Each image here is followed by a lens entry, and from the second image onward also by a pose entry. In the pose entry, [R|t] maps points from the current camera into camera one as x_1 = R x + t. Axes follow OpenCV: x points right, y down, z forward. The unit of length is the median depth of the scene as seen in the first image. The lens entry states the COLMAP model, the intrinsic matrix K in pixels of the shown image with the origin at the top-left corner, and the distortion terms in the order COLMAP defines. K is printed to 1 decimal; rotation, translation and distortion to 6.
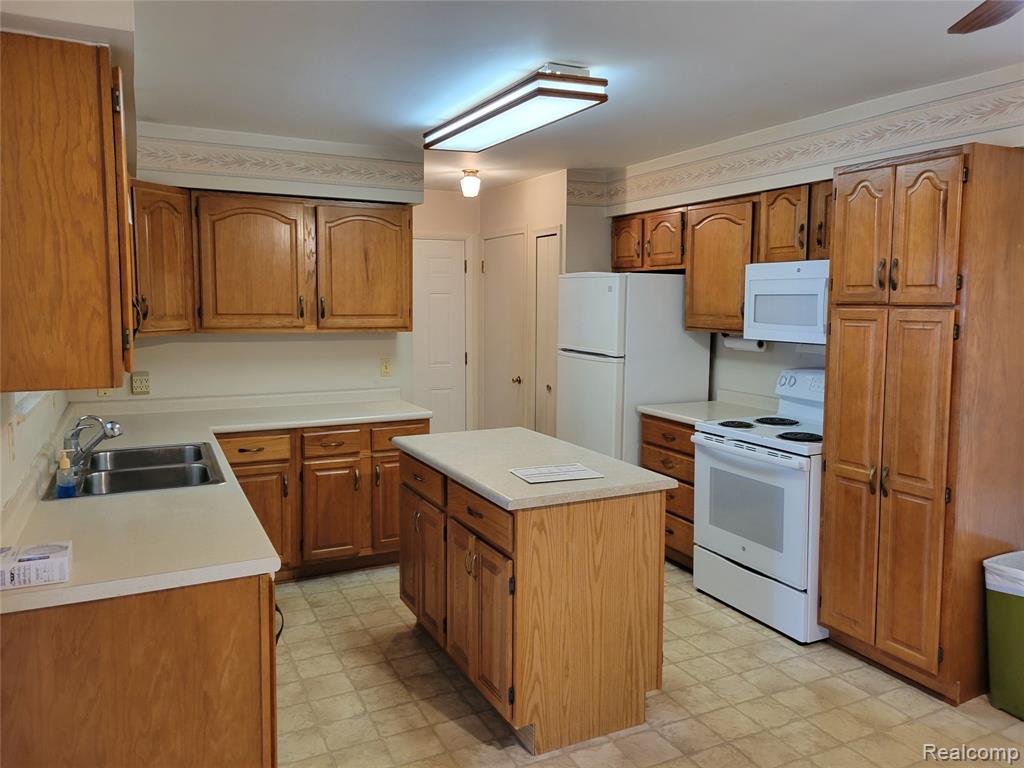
lens RADIAL K [[773.3, 0, 510.9], [0, 773.3, 366.3], [0, 0, 1]] dist [0.050965, -0.032621]
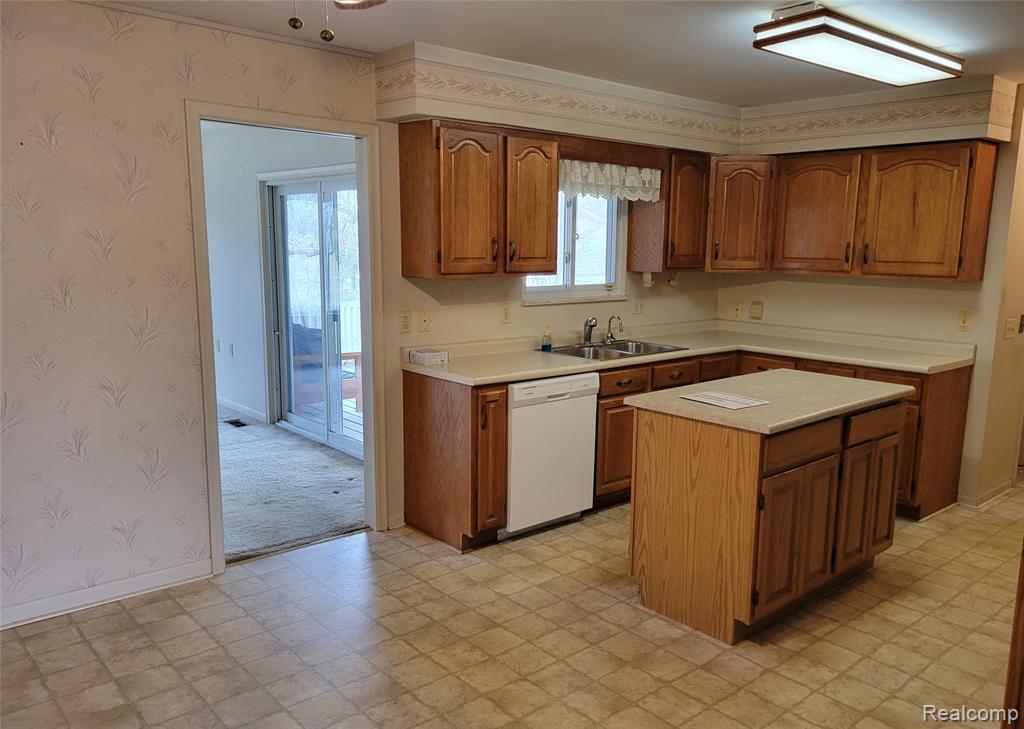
lens RADIAL K [[795.5, 0, 541.6], [0, 795.5, 381.0], [0, 0, 1]] dist [0.052969, -0.010558]
pose [[0.277151, 0.167288, -0.946151, 0.765759], [-0.101795, 0.984297, 0.144214, -0.019640], [0.955419, 0.056345, 0.289828, 0.299612]]
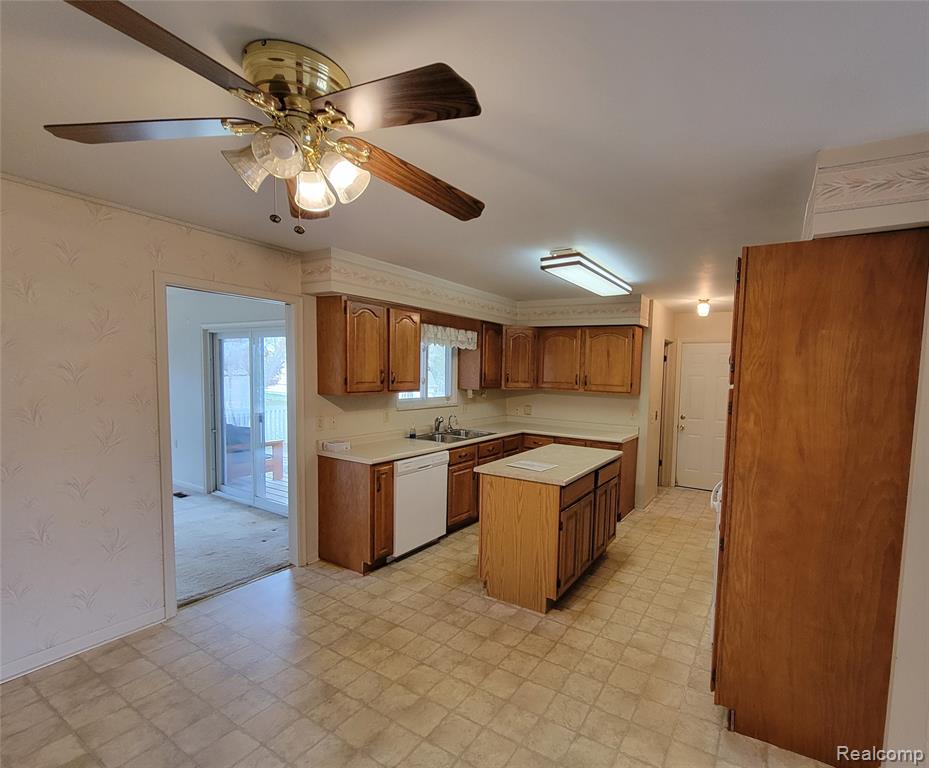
lens RADIAL K [[438.5, 0, 533.4], [0, 438.5, 404.8], [0, 0, 1]] dist [-0.002253, 0.001970]
pose [[0.572958, 0.072364, -0.816384, 0.667066], [-0.099469, 0.994871, 0.018375, -0.022126], [0.813526, 0.070676, 0.577217, 0.266254]]
